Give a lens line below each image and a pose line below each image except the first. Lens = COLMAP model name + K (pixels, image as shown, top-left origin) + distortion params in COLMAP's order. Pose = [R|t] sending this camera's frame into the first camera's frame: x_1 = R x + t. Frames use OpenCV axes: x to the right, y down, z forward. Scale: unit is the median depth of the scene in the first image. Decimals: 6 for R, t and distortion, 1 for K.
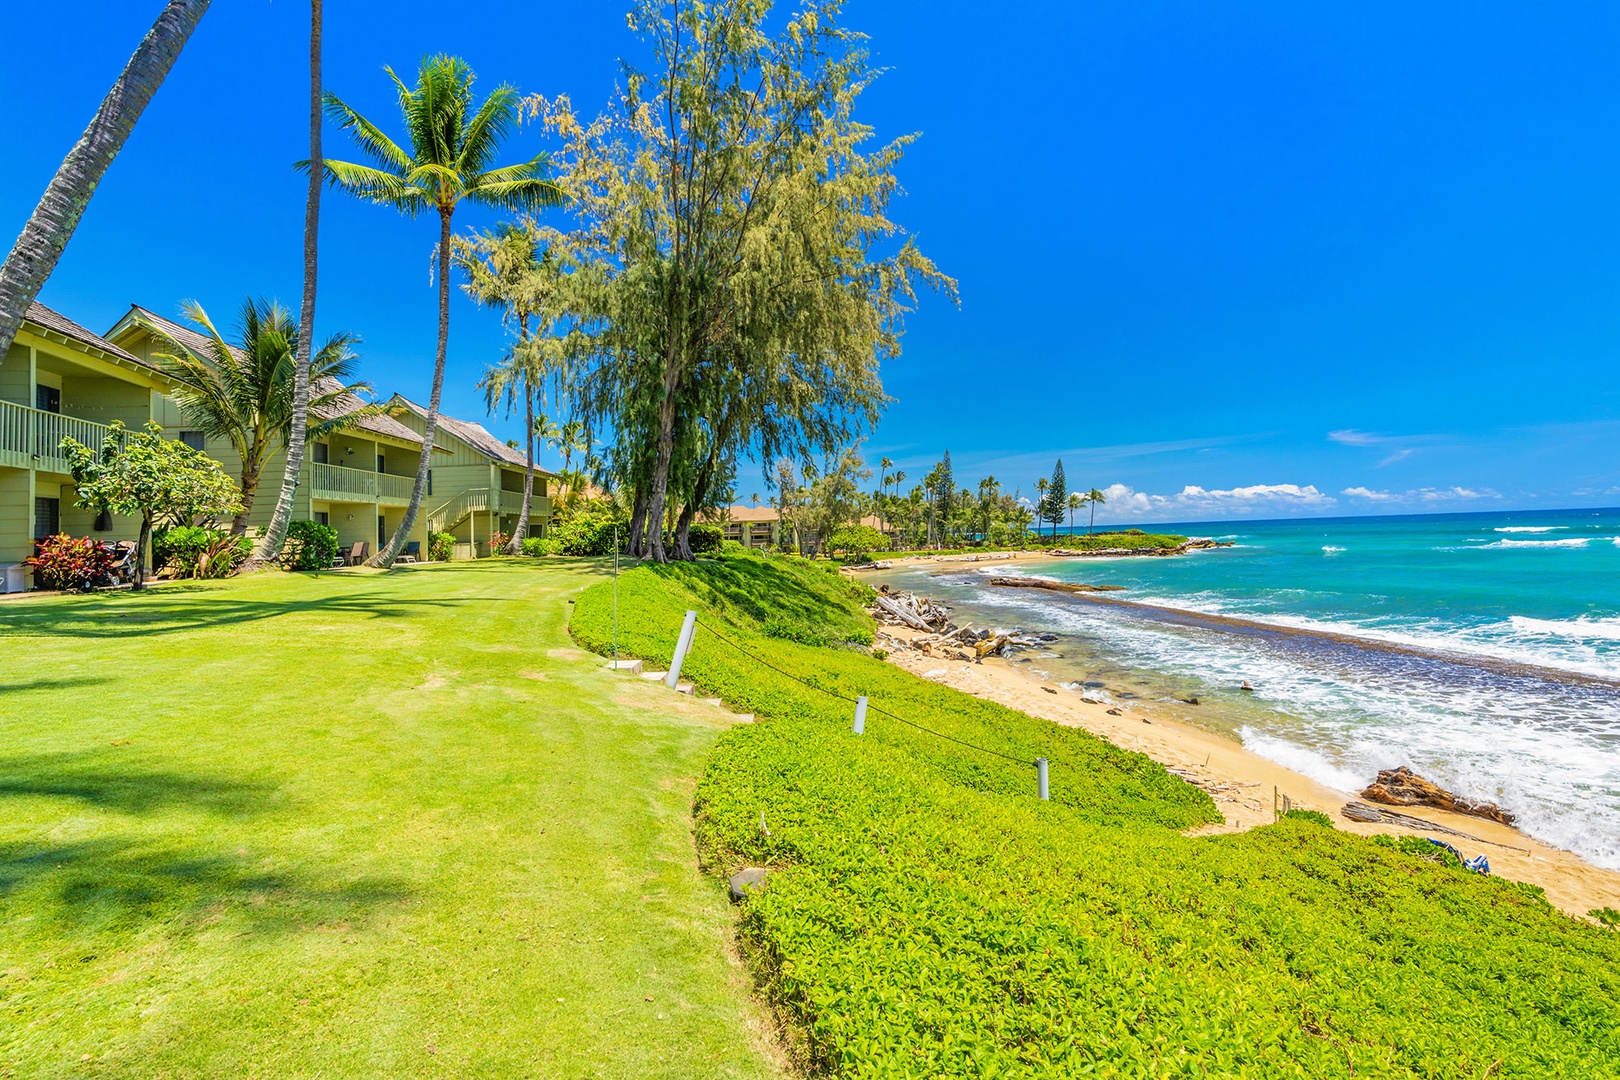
lens RADIAL K [[826.4, 0, 810.0], [0, 826.4, 540.0], [0, 0, 1]] dist [0.017510, 0.000070]
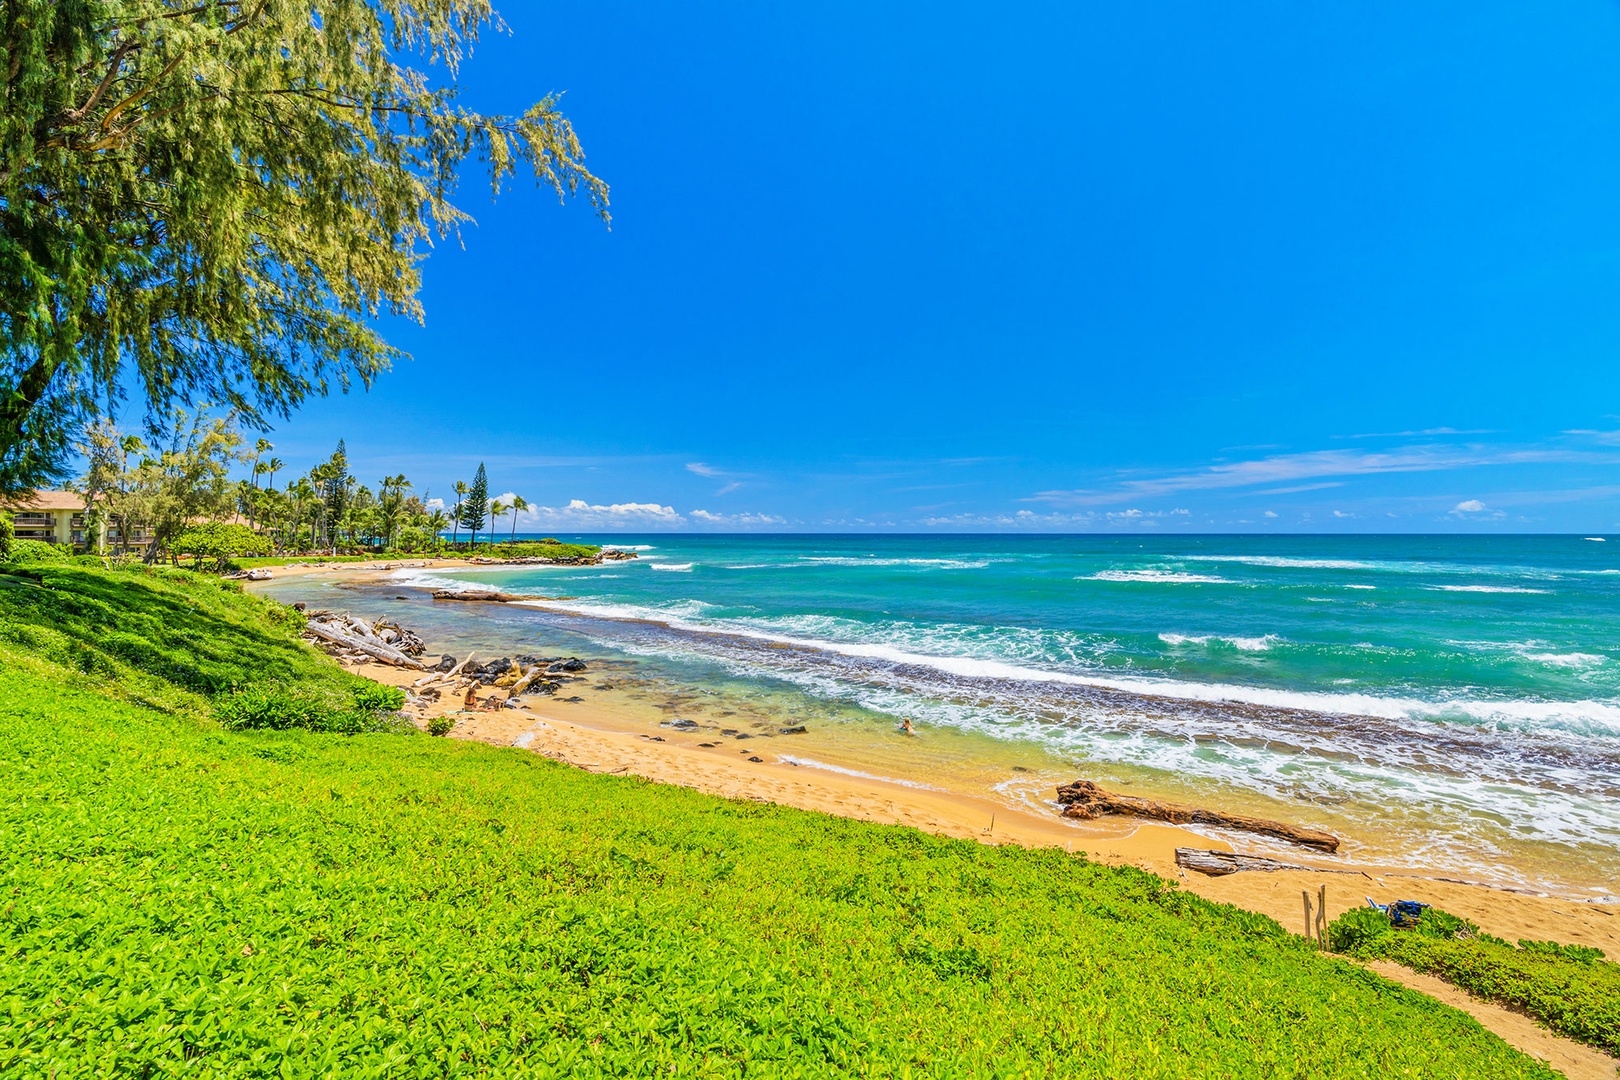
lens RADIAL K [[757.4, 0, 810.0], [0, 757.4, 540.0], [0, 0, 1]] dist [-0.001348, 0.000057]
pose [[0.712321, 0.028444, 0.701277, -0.038137], [-0.021734, 0.999593, -0.018467, -0.000669], [-0.701517, -0.002087, 0.712650, 0.108561]]
